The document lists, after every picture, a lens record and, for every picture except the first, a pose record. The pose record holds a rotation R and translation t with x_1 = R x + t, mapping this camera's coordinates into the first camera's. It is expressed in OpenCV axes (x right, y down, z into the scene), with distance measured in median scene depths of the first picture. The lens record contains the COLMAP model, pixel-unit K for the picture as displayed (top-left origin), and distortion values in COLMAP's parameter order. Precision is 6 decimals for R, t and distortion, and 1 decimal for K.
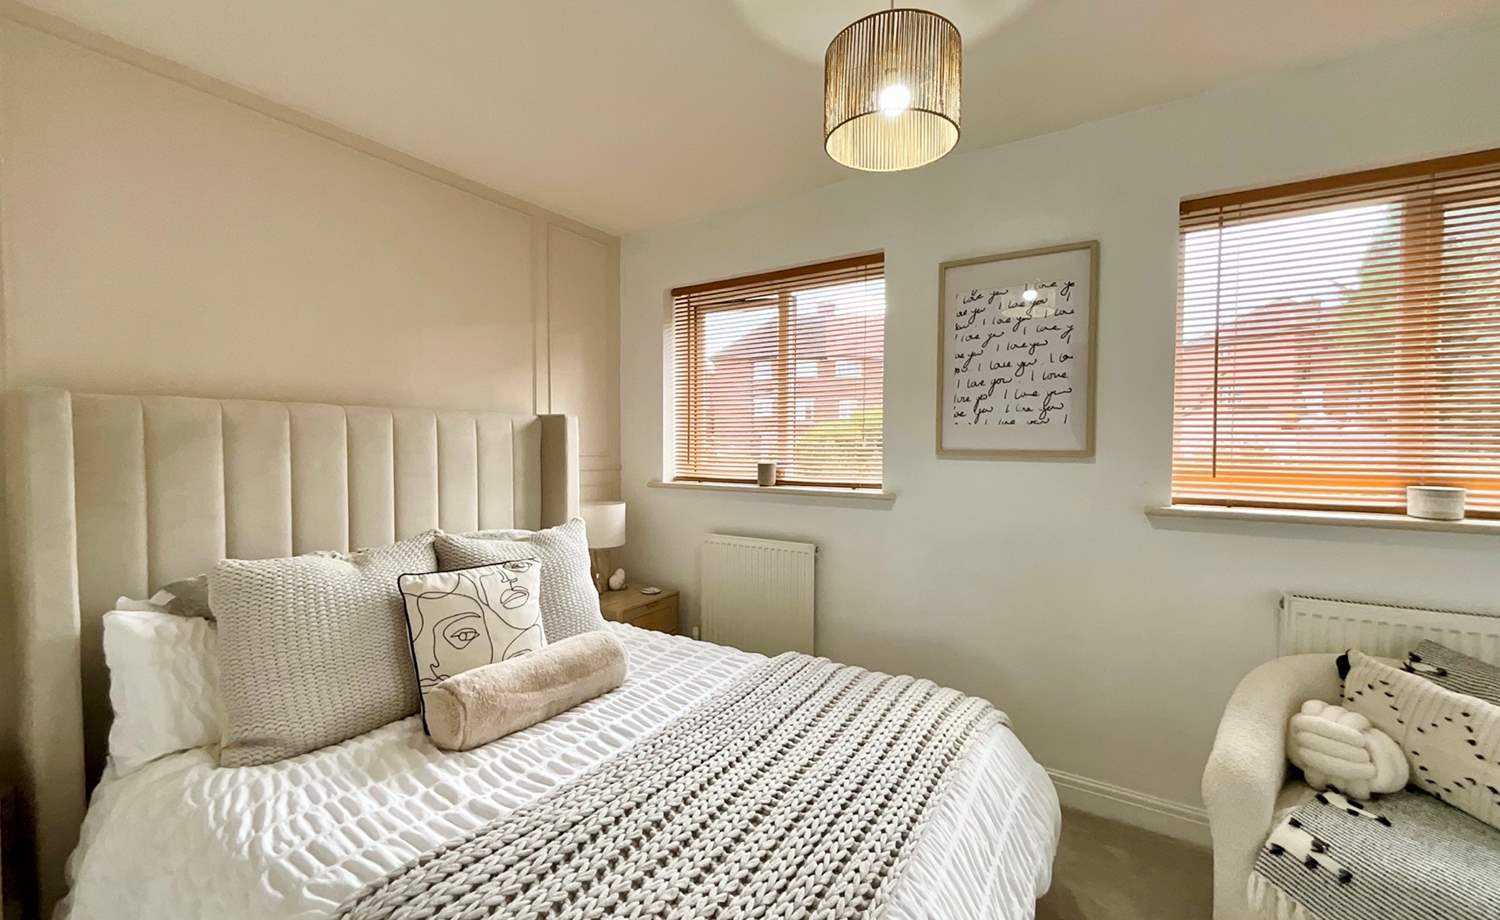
lens RADIAL K [[611.6, 0, 748.2], [0, 611.6, 458.0], [0, 0, 1]] dist [0.002962, -0.001195]
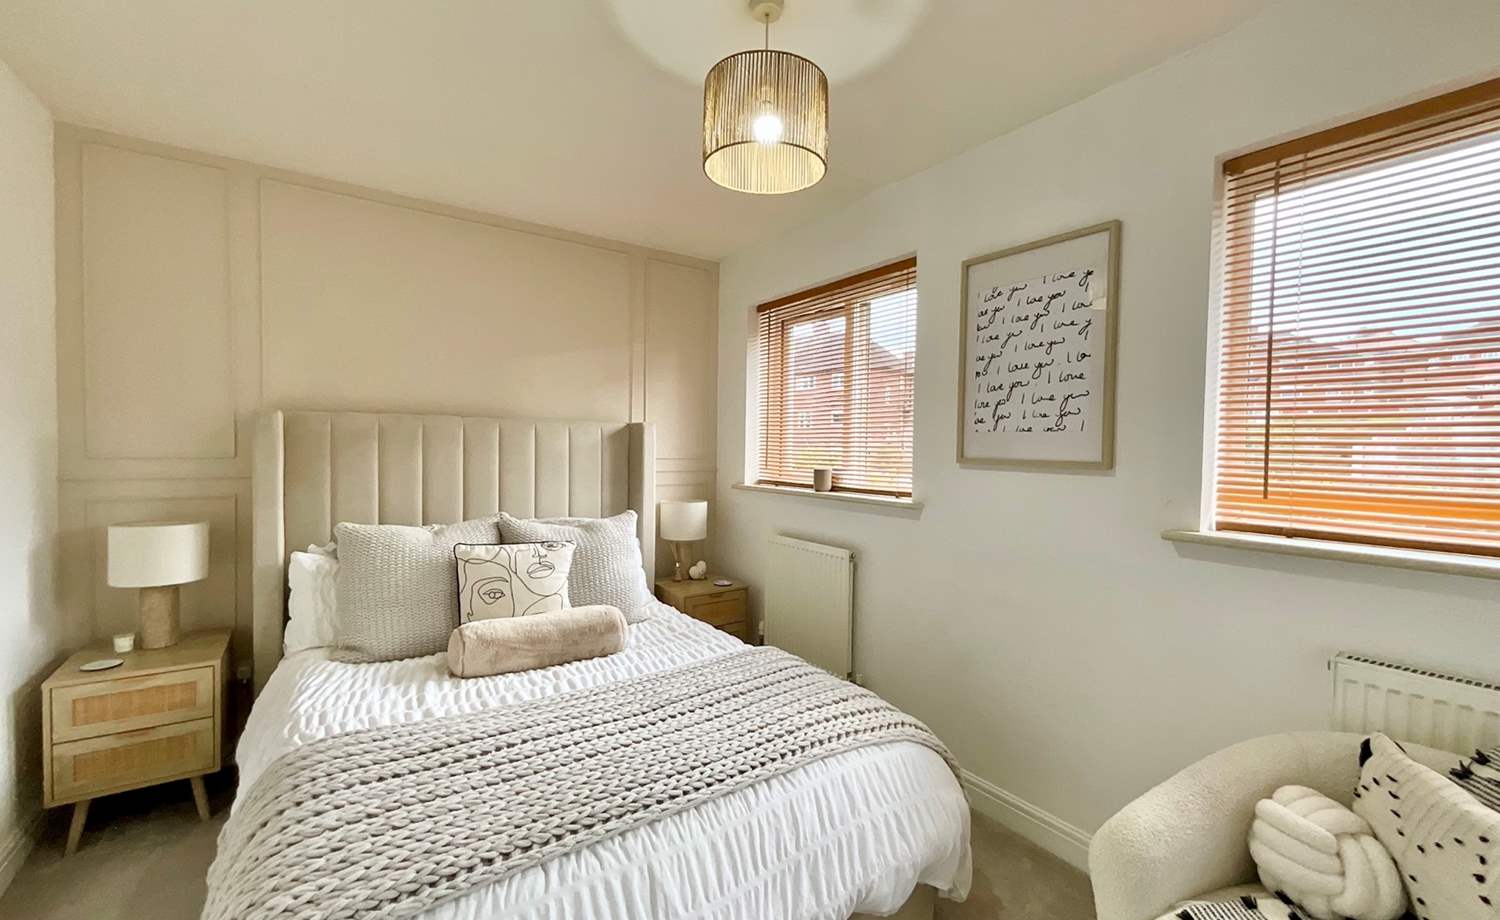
lens RADIAL K [[611.6, 0, 743.3], [0, 611.6, 455.9], [0, 0, 1]] dist [0.002962, -0.001195]
pose [[0.922514, 0.016094, -0.385629, 0.436063], [-0.020898, 0.999747, -0.008269, -0.003265], [0.385398, 0.015687, 0.922617, 0.000459]]
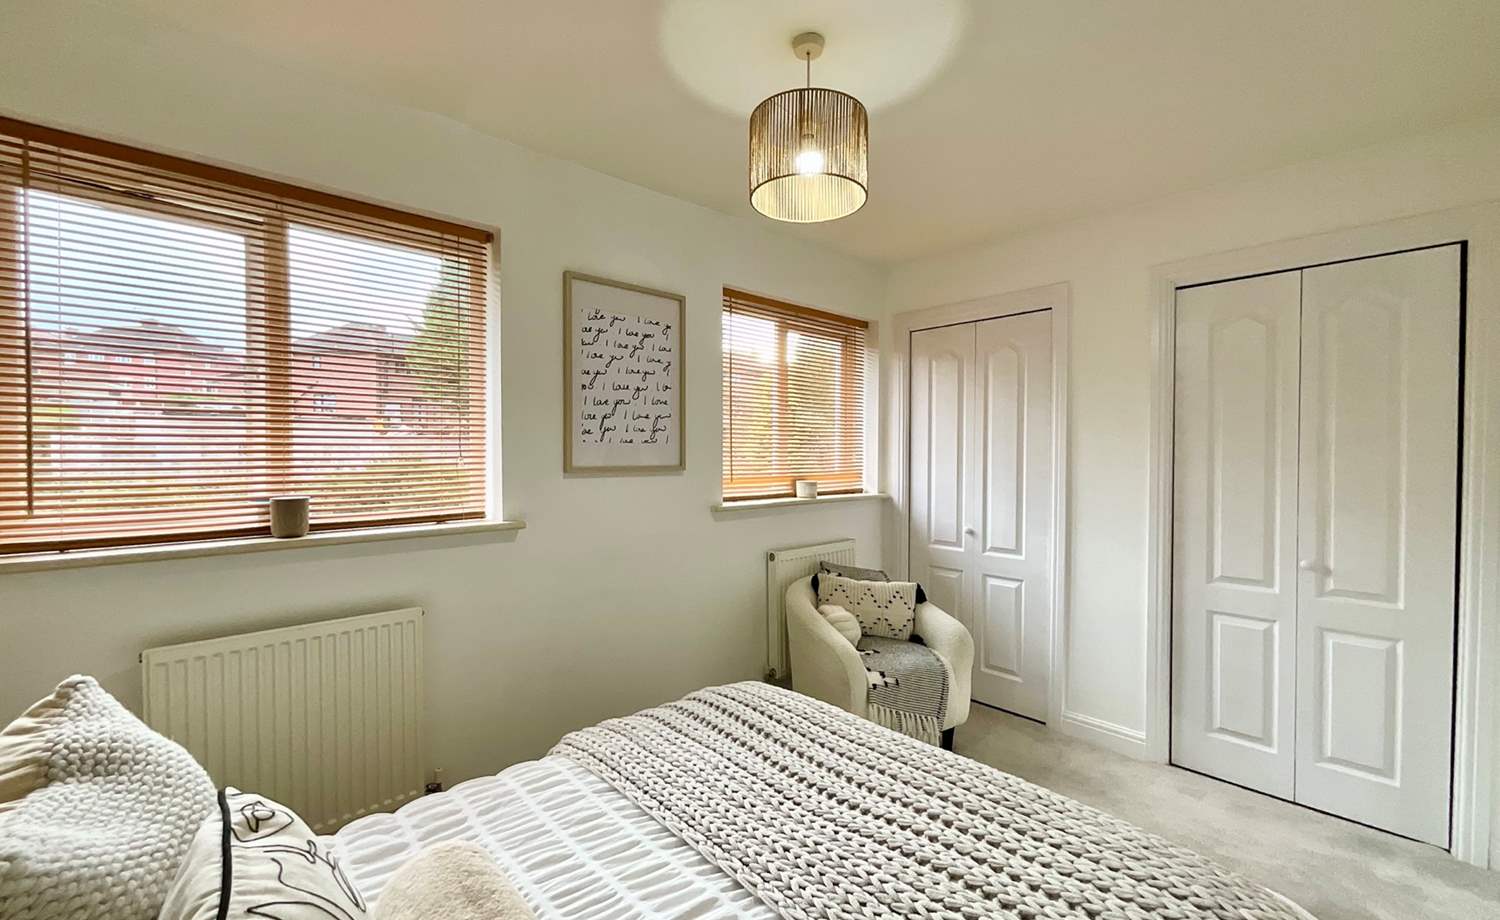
lens RADIAL K [[611.6, 0, 747.7], [0, 611.6, 462.7], [0, 0, 1]] dist [0.002962, -0.001195]
pose [[0.256236, -0.023145, 0.966337, -0.626953], [0.025674, 0.999524, 0.017132, -0.037449], [-0.966273, 0.020420, 0.256709, 0.583470]]
